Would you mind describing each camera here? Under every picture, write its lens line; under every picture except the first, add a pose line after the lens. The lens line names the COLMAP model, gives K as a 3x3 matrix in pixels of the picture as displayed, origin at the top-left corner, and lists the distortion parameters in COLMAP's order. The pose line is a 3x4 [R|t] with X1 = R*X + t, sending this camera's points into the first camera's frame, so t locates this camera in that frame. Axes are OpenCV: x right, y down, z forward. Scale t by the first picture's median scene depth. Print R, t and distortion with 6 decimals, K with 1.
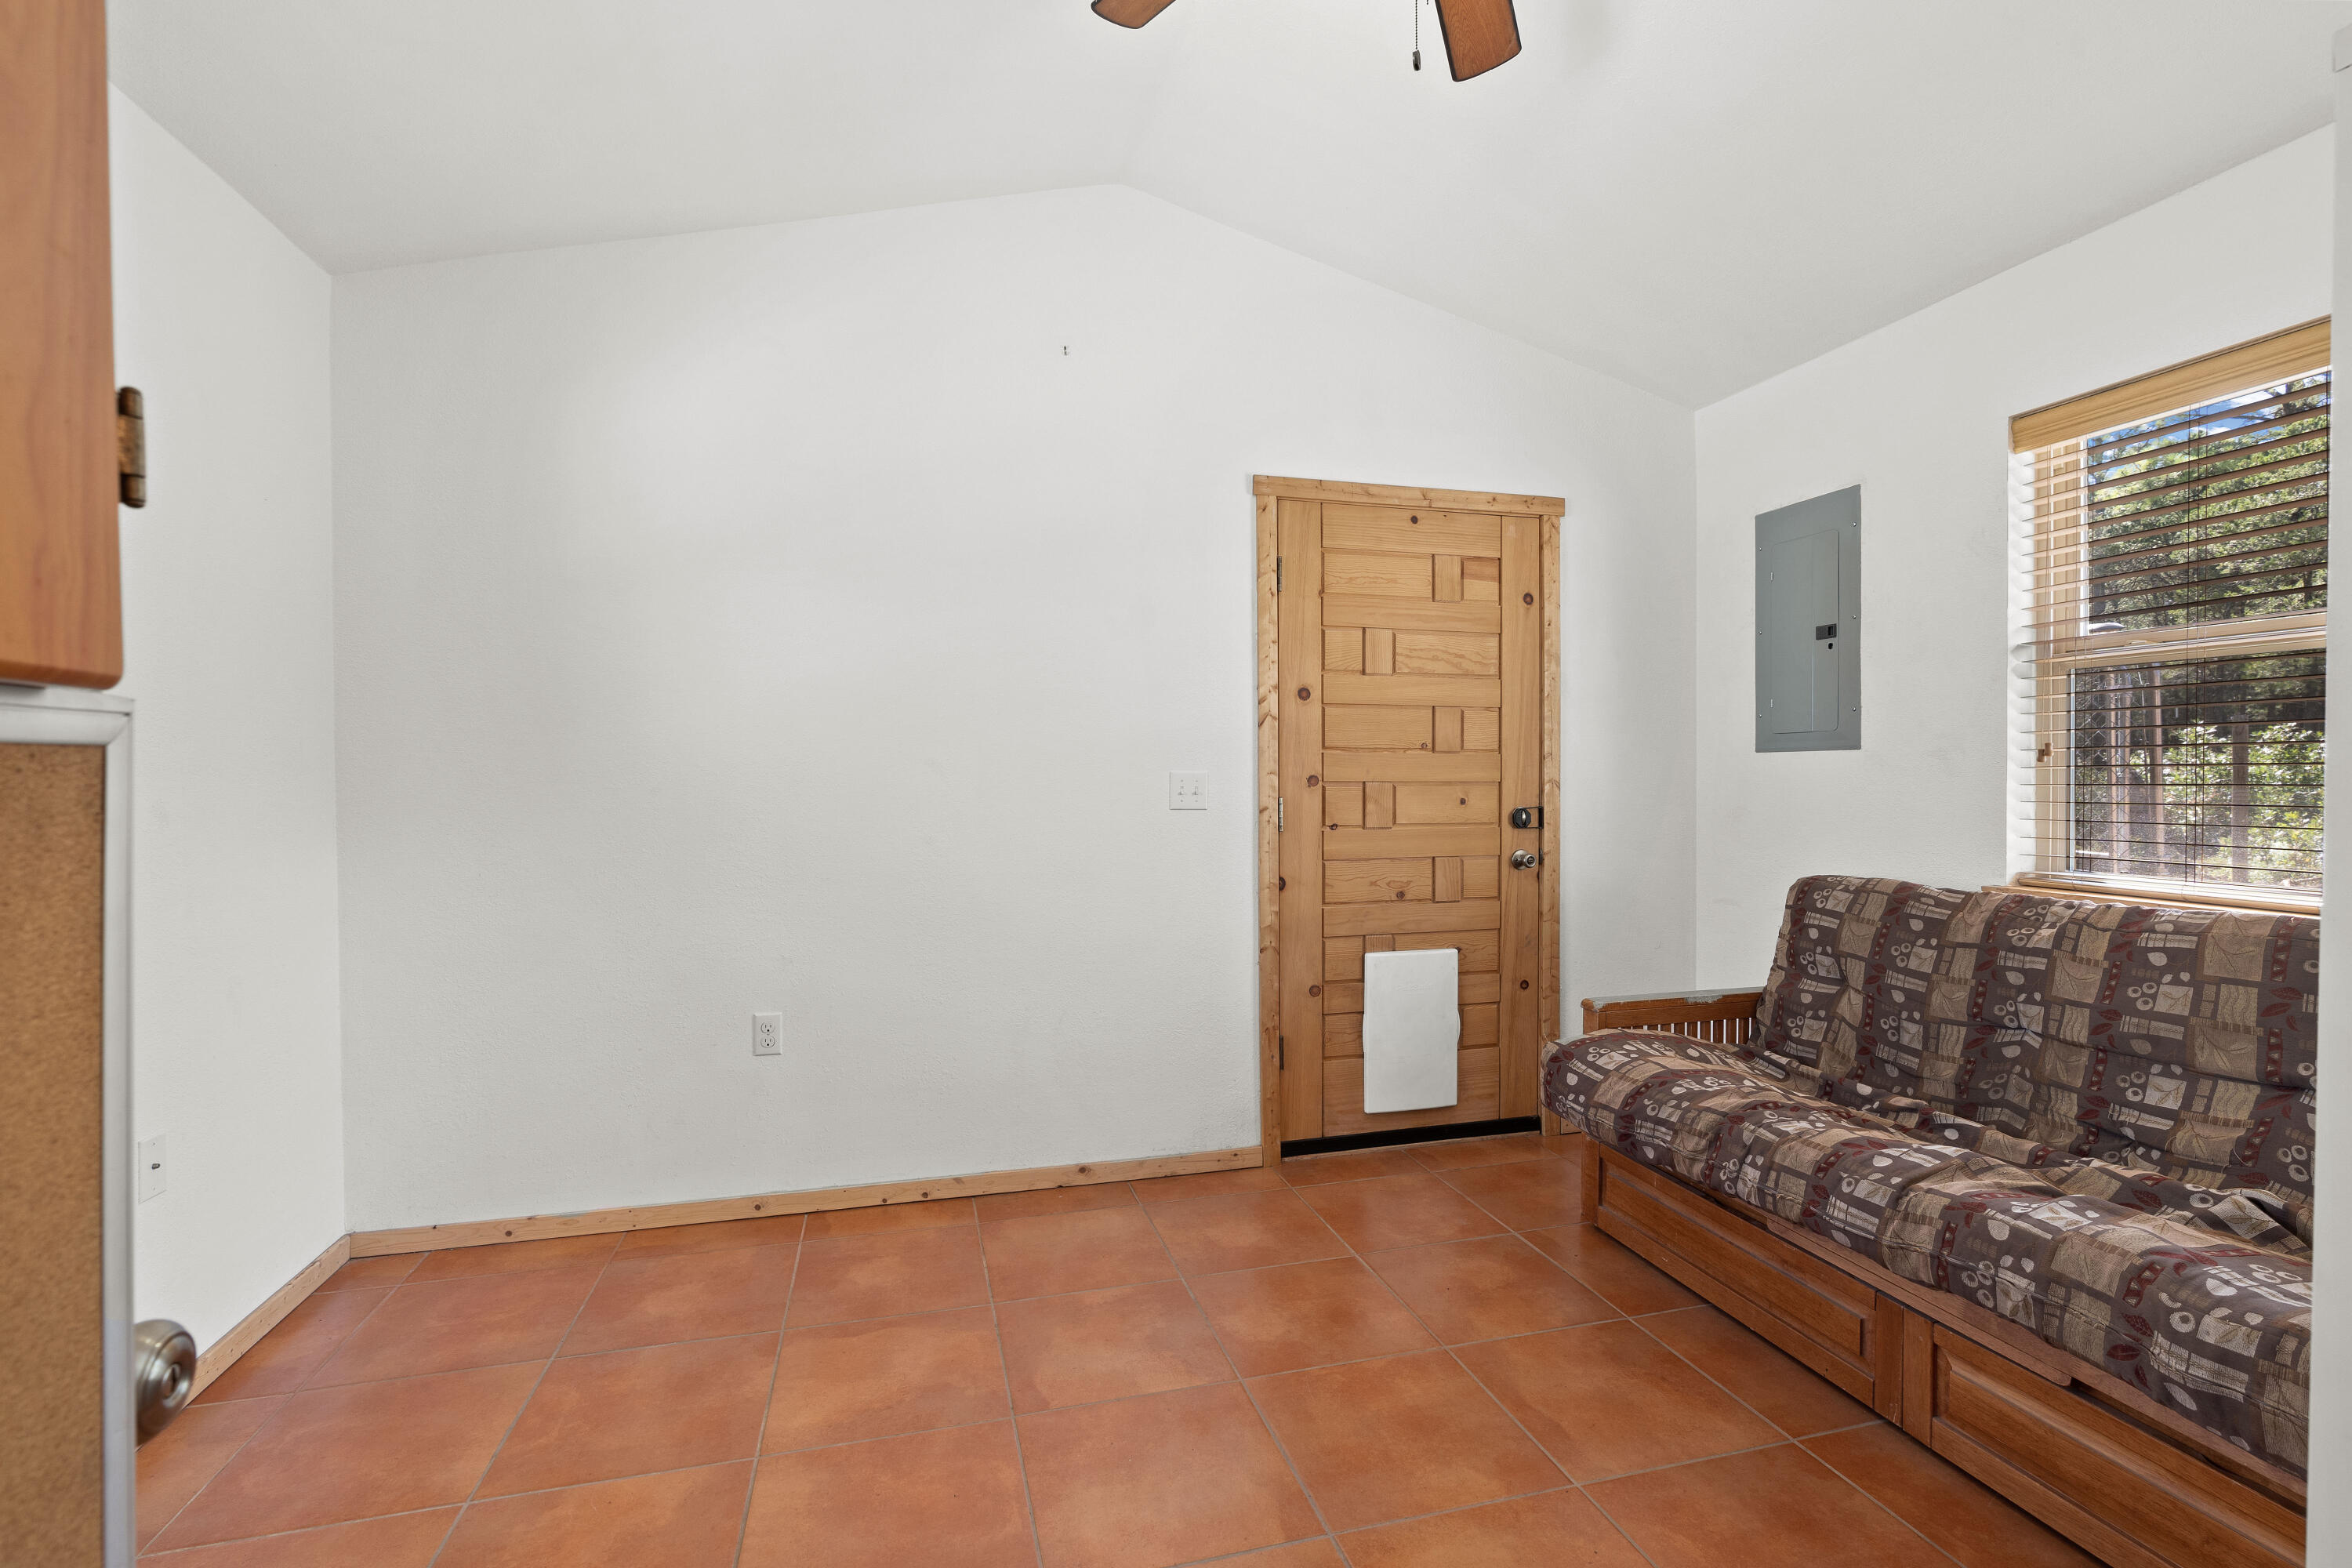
lens RADIAL K [[1068.0, 0, 1177.6], [0, 1068.0, 791.1], [0, 0, 1]] dist [0.000013, -0.000295]
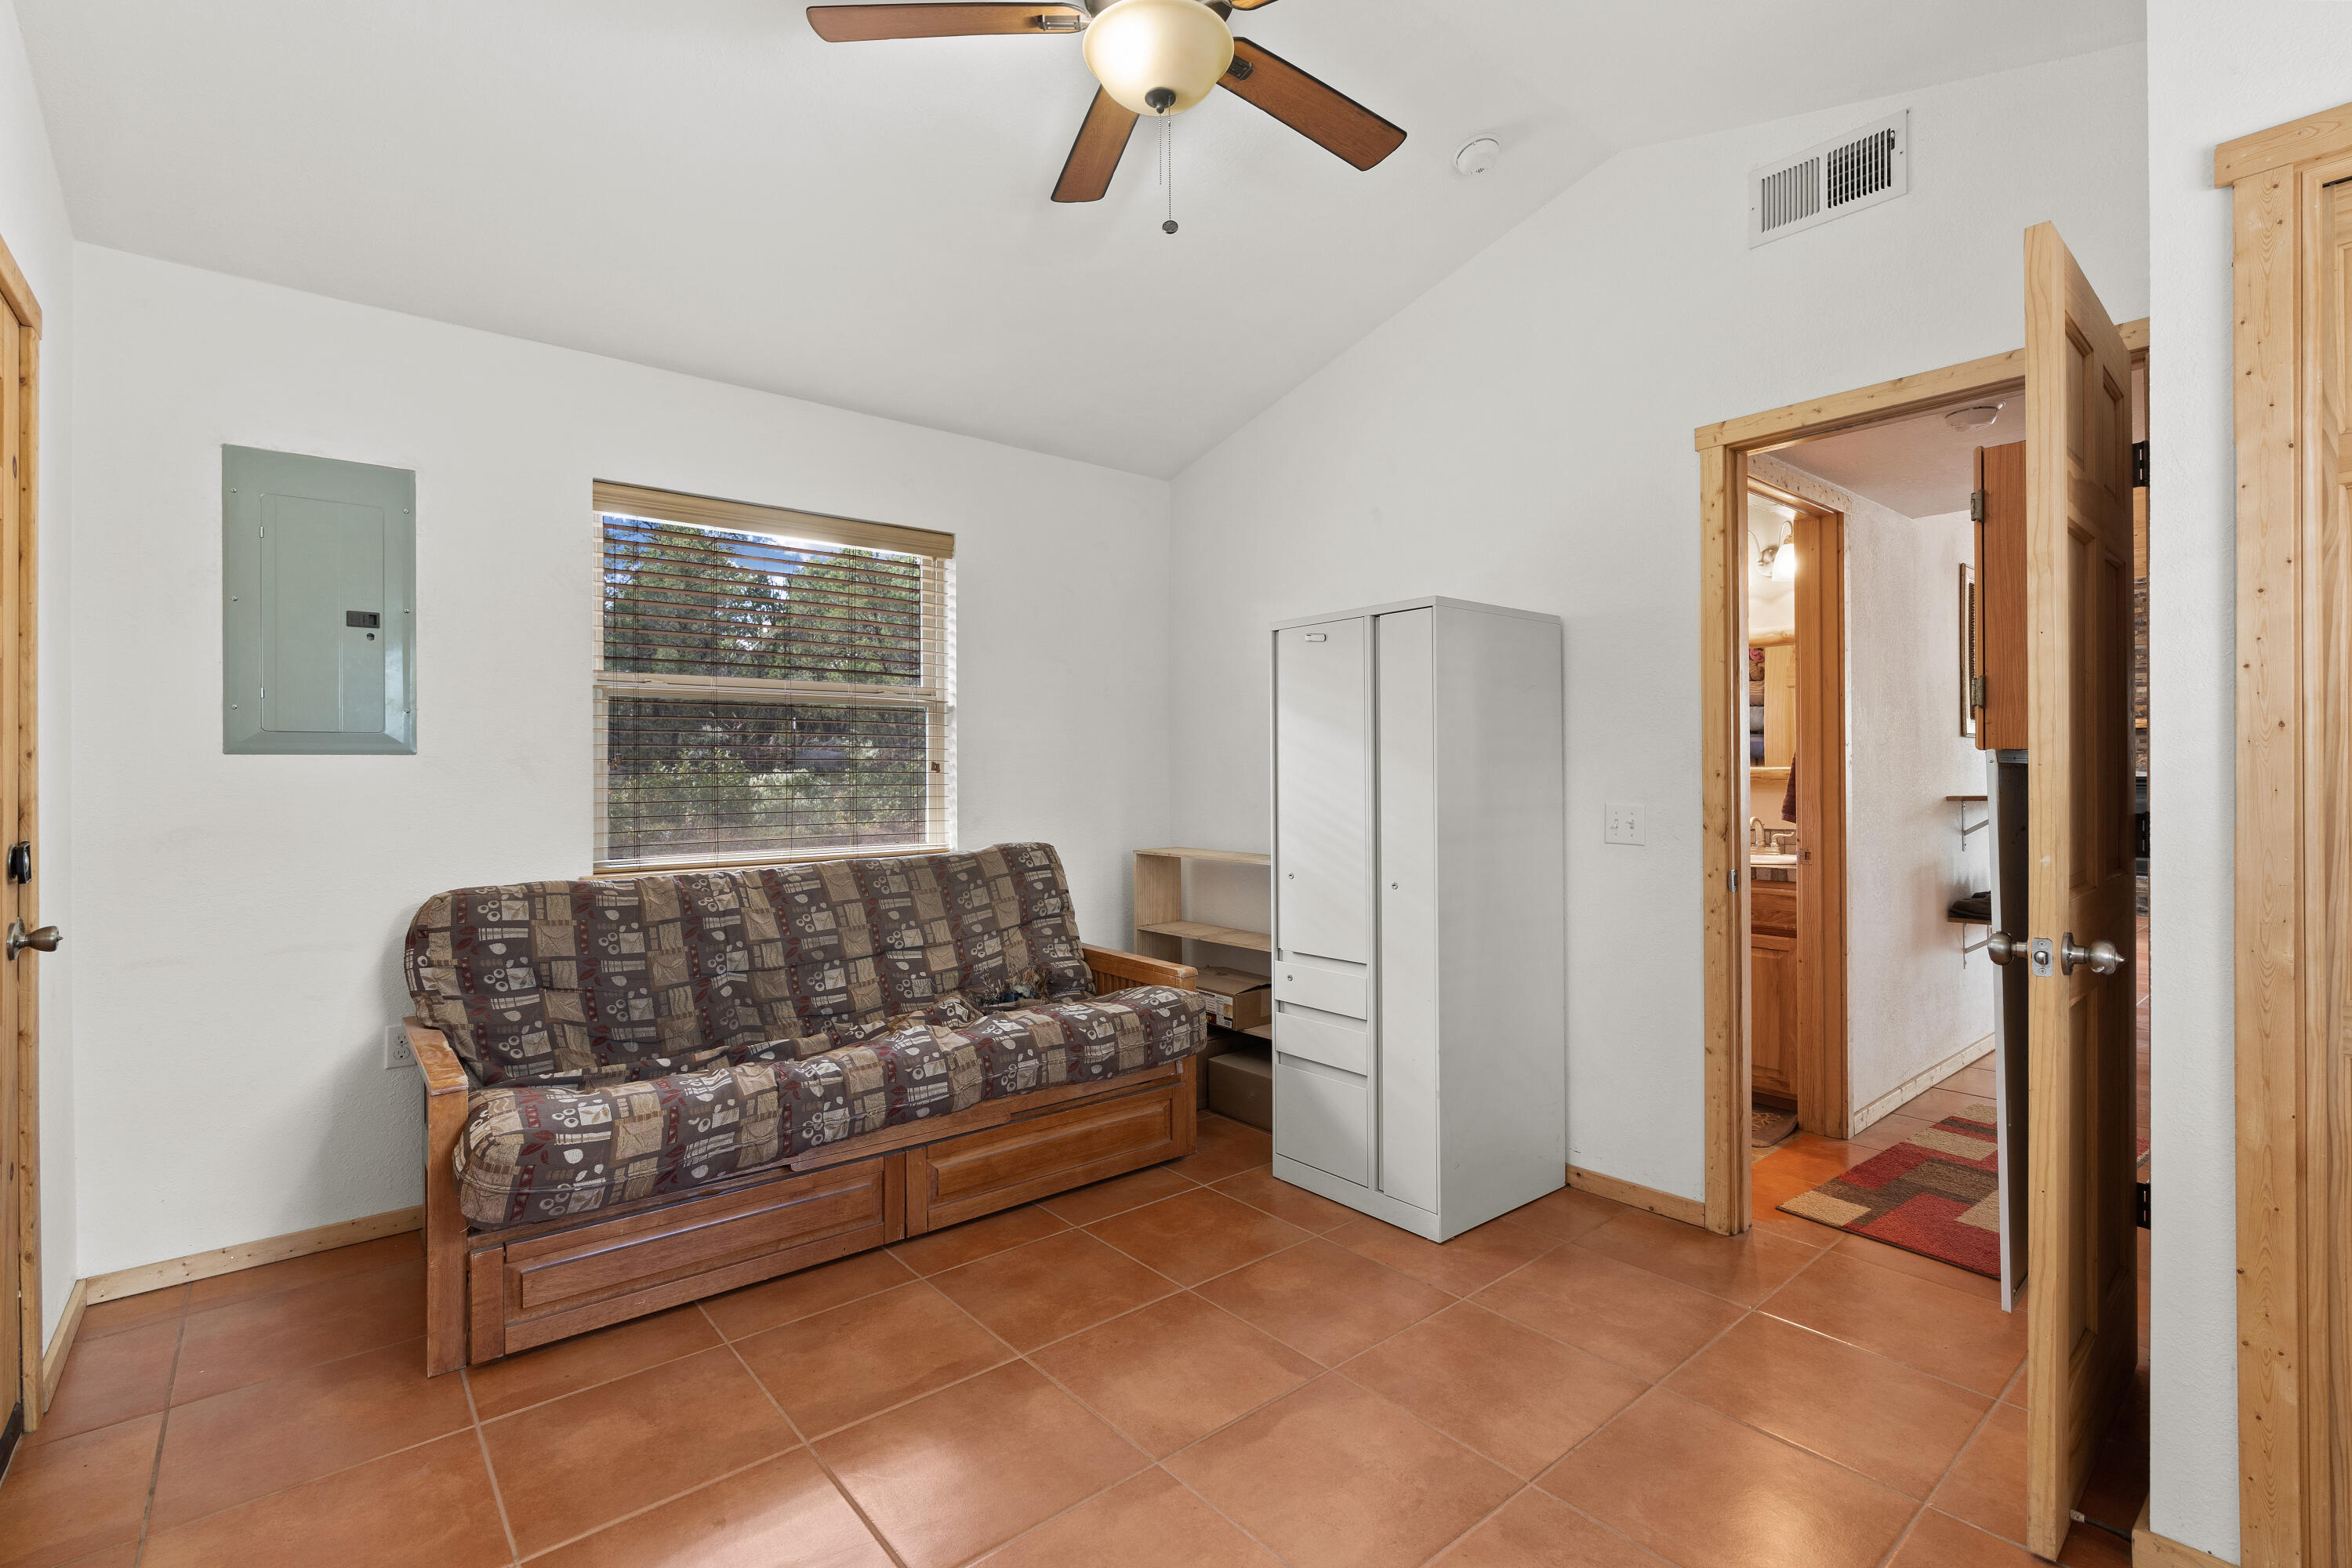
lens RADIAL K [[1068.0, 0, 1174.4], [0, 1068.0, 769.6], [0, 0, 1]] dist [0.000013, -0.000295]
pose [[-0.421322, 0.009969, 0.906856, -0.614031], [0.021915, 0.999760, -0.000809, -0.014027], [-0.906646, 0.019533, -0.421439, 1.008183]]
